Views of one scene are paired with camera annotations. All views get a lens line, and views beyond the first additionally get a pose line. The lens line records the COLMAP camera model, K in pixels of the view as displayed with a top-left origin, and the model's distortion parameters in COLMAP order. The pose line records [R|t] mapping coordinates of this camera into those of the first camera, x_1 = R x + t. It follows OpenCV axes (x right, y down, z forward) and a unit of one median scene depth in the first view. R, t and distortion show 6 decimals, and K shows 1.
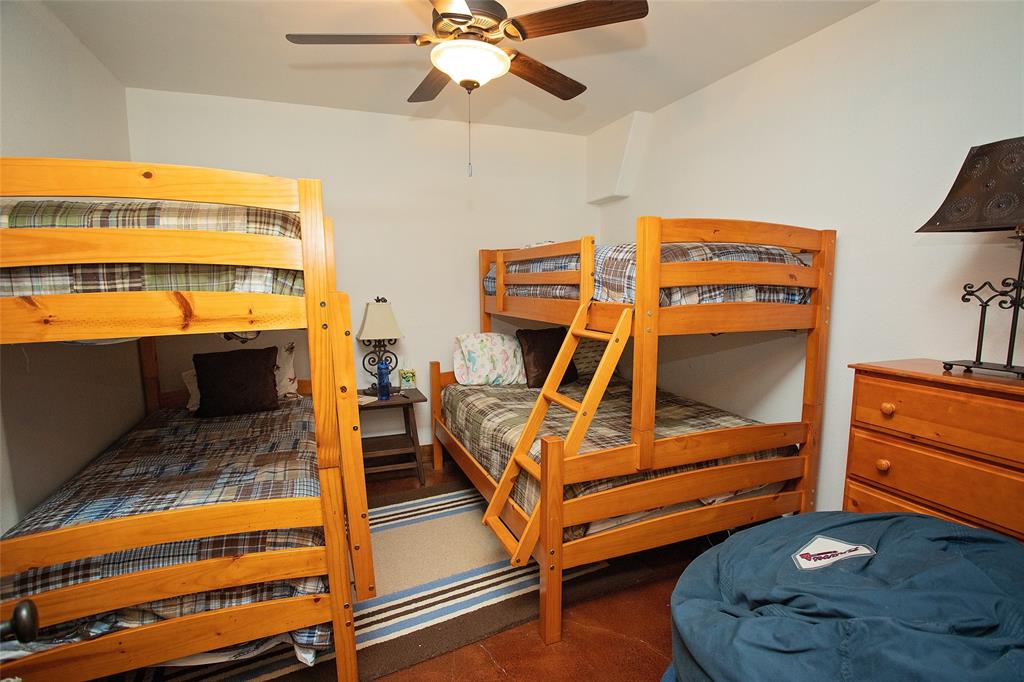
lens RADIAL K [[503.1, 0, 520.8], [0, 503.1, 339.5], [0, 0, 1]] dist [-0.066840, 0.025699]
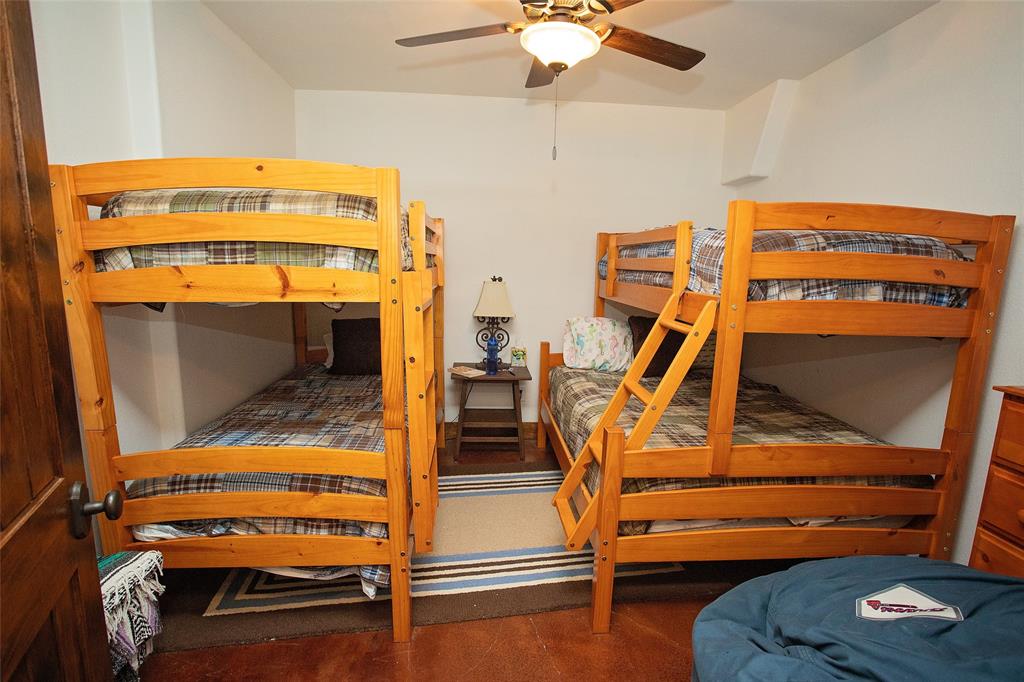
lens RADIAL K [[503.1, 0, 508.7], [0, 503.1, 338.7], [0, 0, 1]] dist [-0.066840, 0.025699]
pose [[0.949726, 0.076824, -0.303510, 0.142007], [-0.066316, 0.996793, 0.044793, -0.007972], [0.305977, -0.022413, 0.951775, 0.011198]]
